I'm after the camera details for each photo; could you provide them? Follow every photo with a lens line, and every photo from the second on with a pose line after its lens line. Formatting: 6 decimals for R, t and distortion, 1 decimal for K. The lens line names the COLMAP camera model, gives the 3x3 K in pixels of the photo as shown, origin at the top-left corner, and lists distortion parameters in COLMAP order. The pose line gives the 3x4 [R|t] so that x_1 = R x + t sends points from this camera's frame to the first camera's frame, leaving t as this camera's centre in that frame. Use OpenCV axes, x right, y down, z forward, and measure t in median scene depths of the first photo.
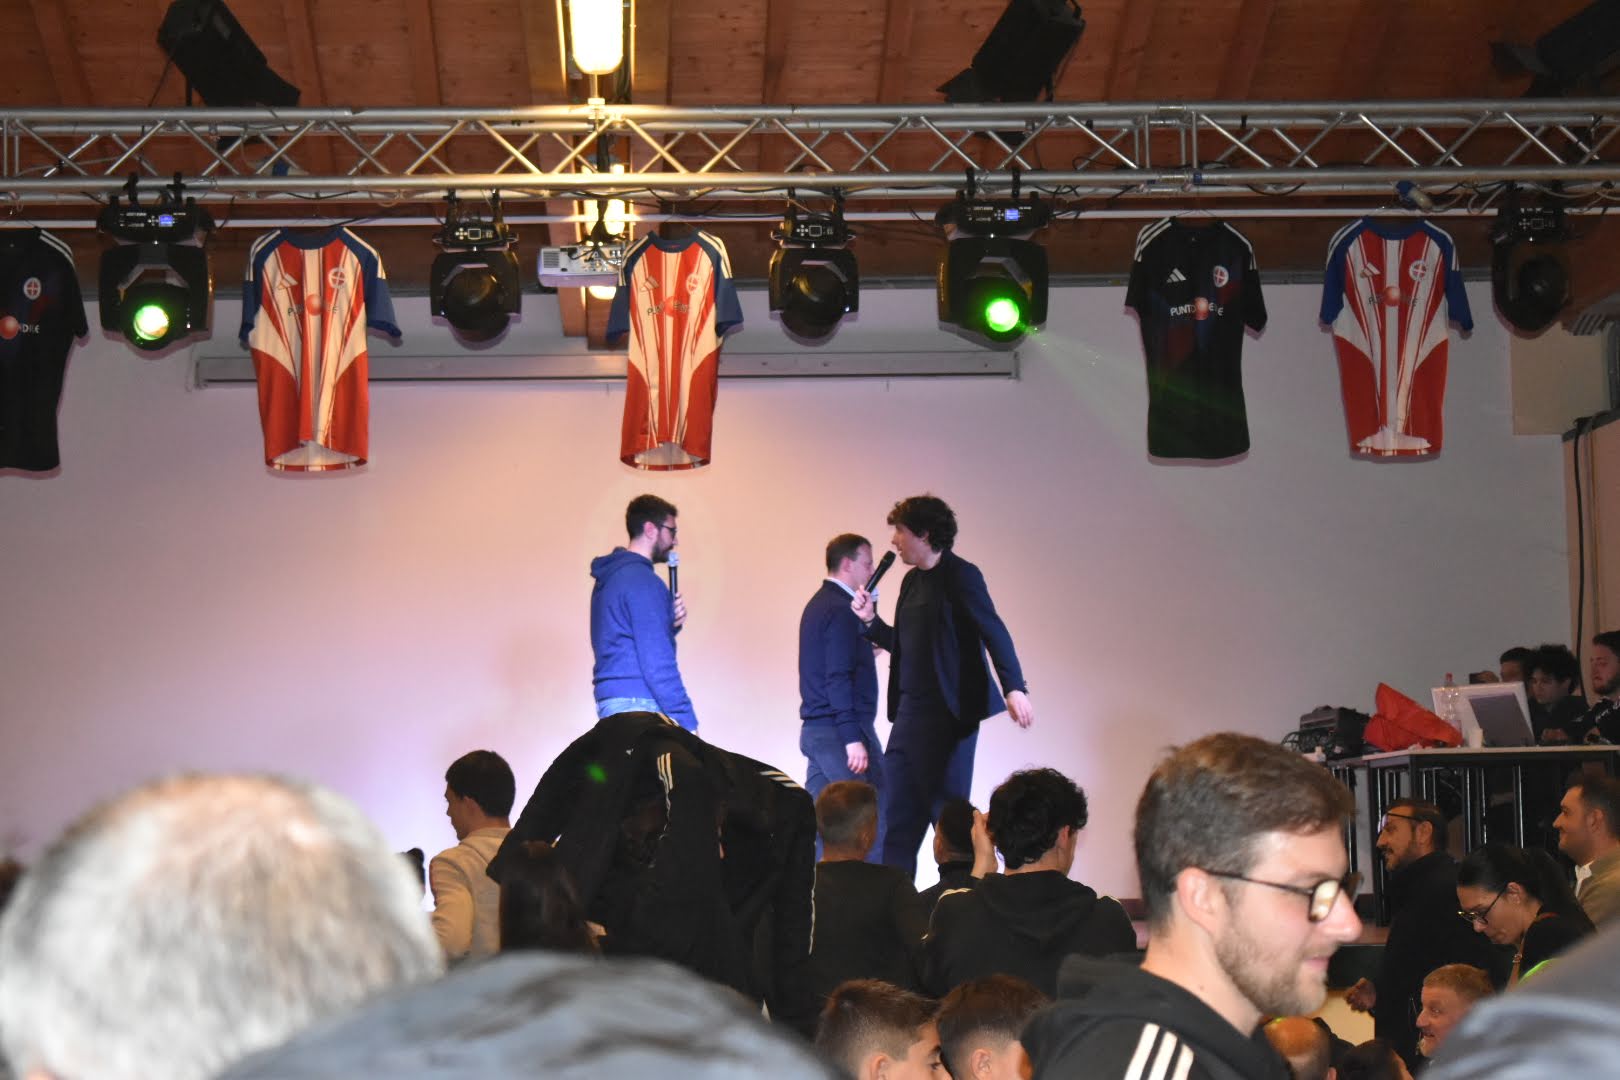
lens RADIAL K [[3735.2, 0, 801.7], [0, 3735.2, 541.4], [0, 0, 1]] dist [0.075948, 0.042094]
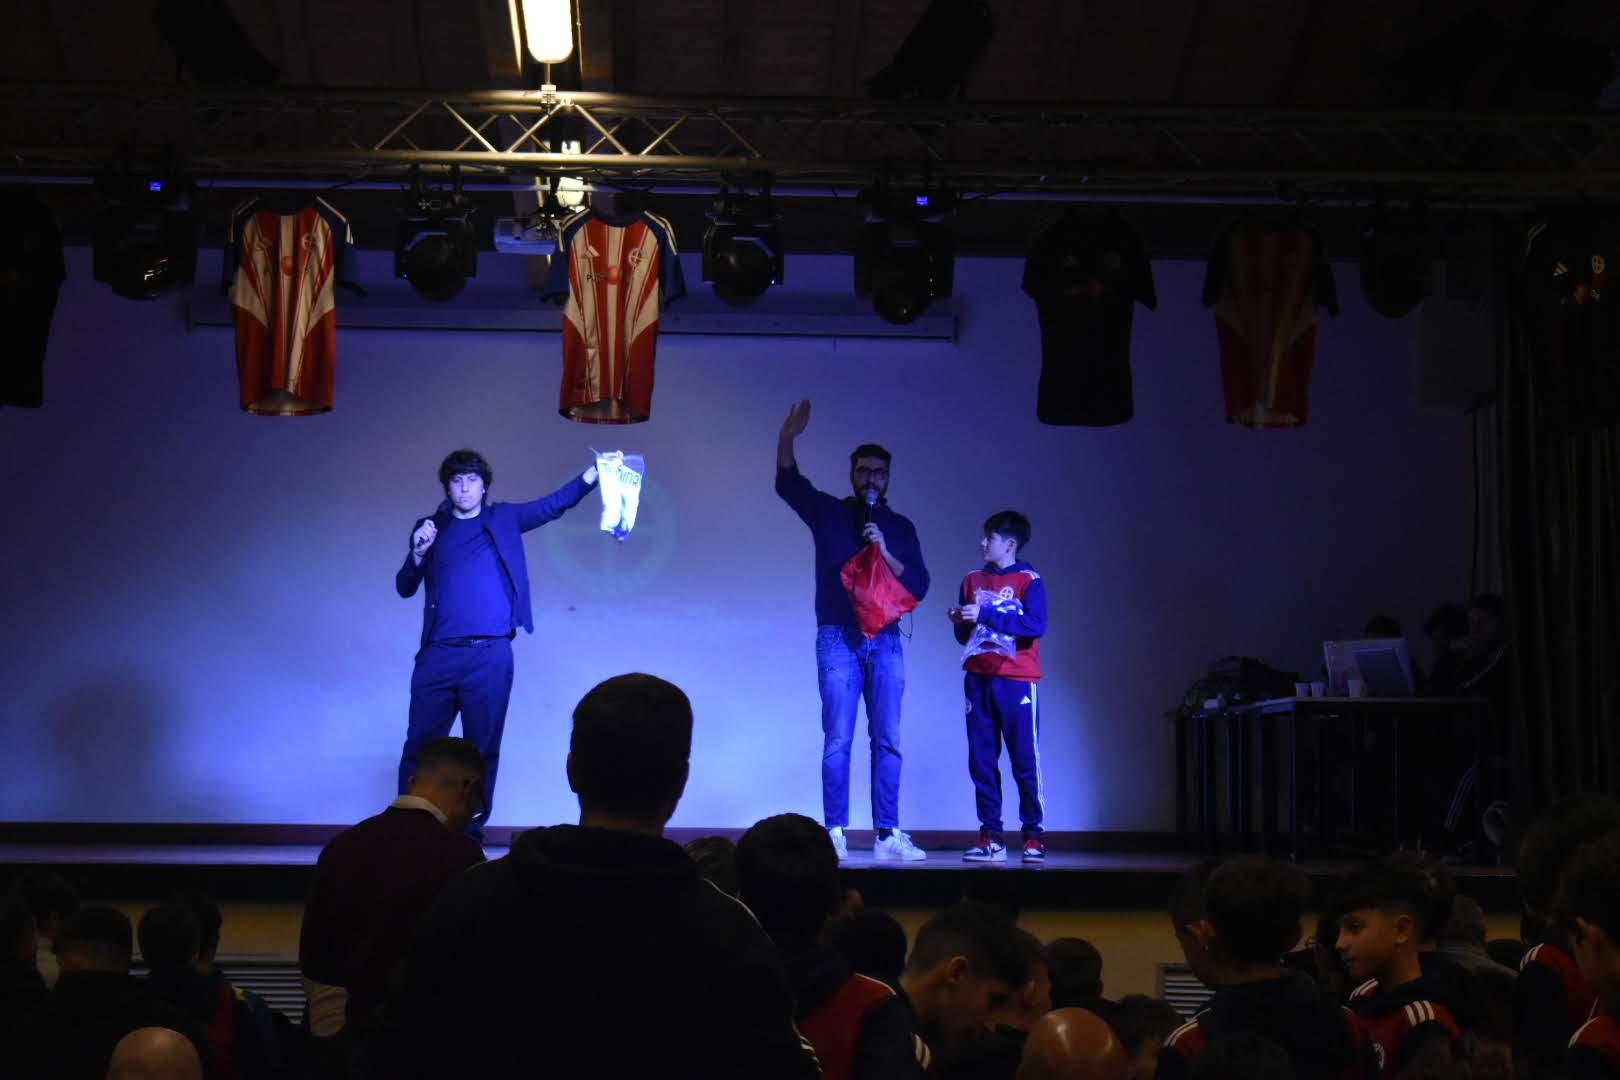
lens RADIAL K [[3735.2, 0, 801.7], [0, 3735.2, 541.4], [0, 0, 1]] dist [0.075948, 0.042094]
pose [[0.999642, 0.026713, -0.001390, 0.024345], [-0.026688, 0.999525, 0.015410, -0.002939], [0.001801, -0.015368, 0.999880, -0.102042]]
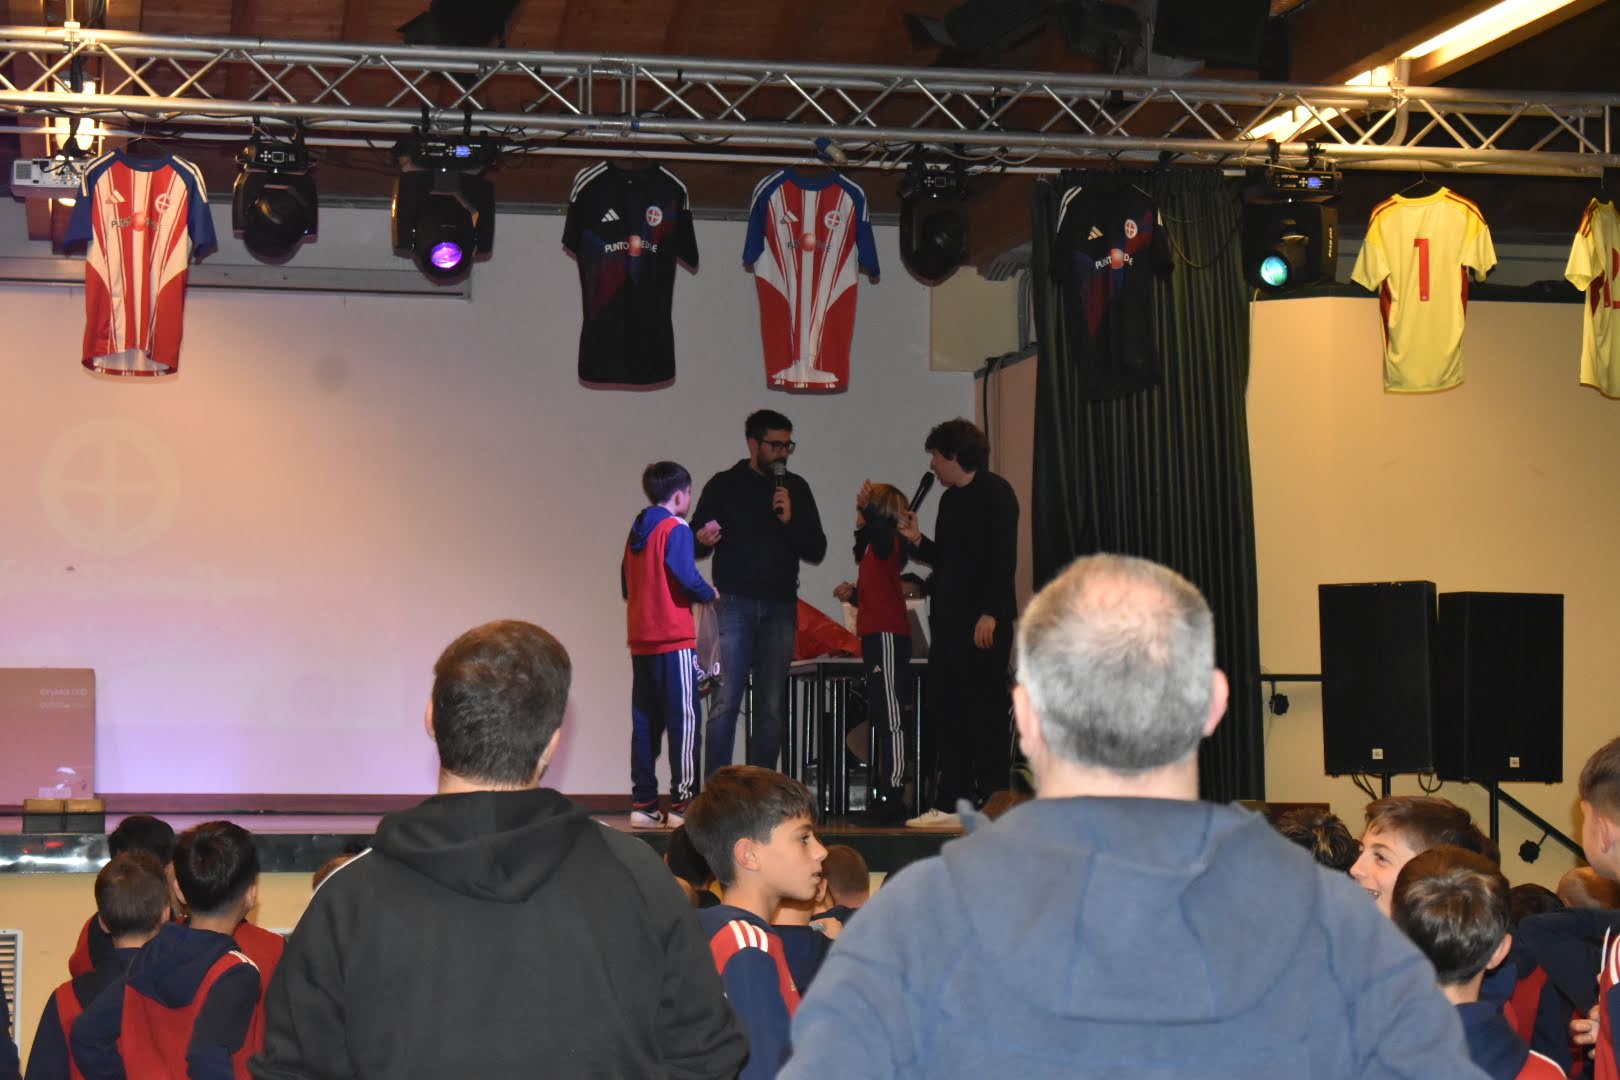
lens RADIAL K [[3735.2, 0, 801.7], [0, 3735.2, 541.4], [0, 0, 1]] dist [0.075948, 0.042094]
pose [[0.989054, 0.031193, 0.144220, 0.000775], [-0.034485, 0.999197, 0.020381, -0.000195], [-0.143468, -0.025131, 0.989336, -0.083957]]
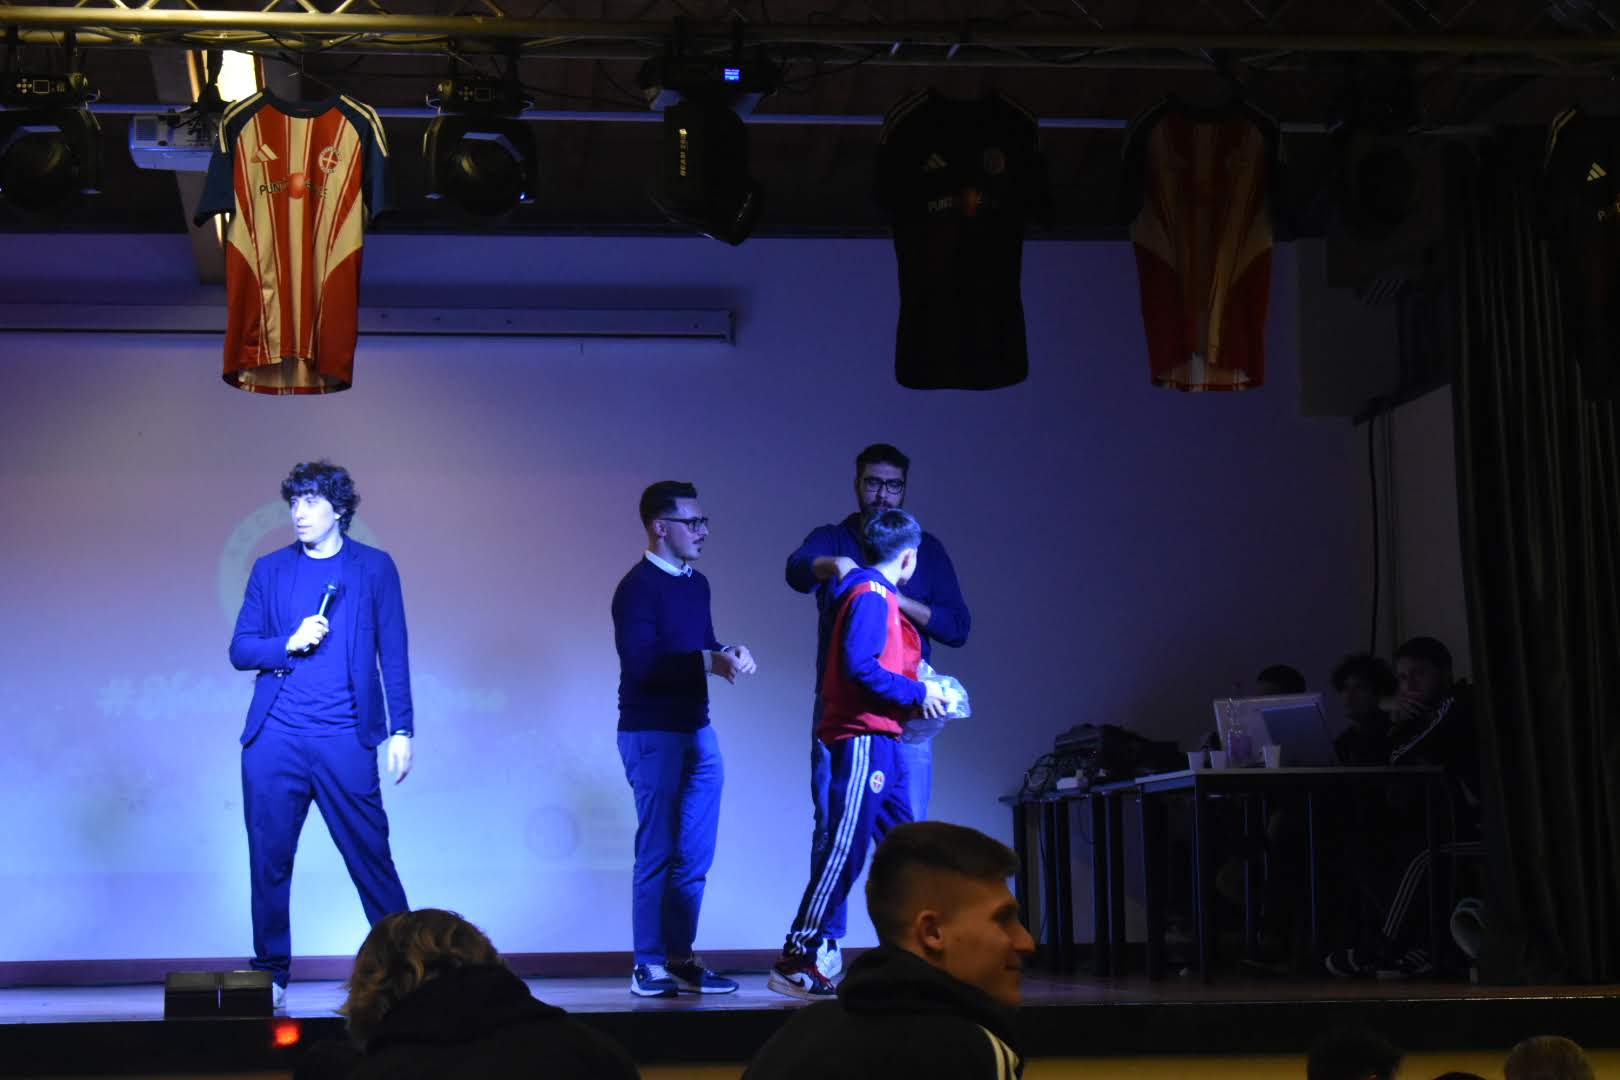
lens RADIAL K [[3710.0, 0, 807.1], [0, 3710.0, 543.5], [0, 0, 1]] dist [0.099021, -0.174362]
pose [[0.996722, 0.012371, 0.079946, 0.010290], [-0.011218, 0.999827, -0.014860, 0.022378], [-0.080116, 0.013915, 0.996688, 0.214370]]
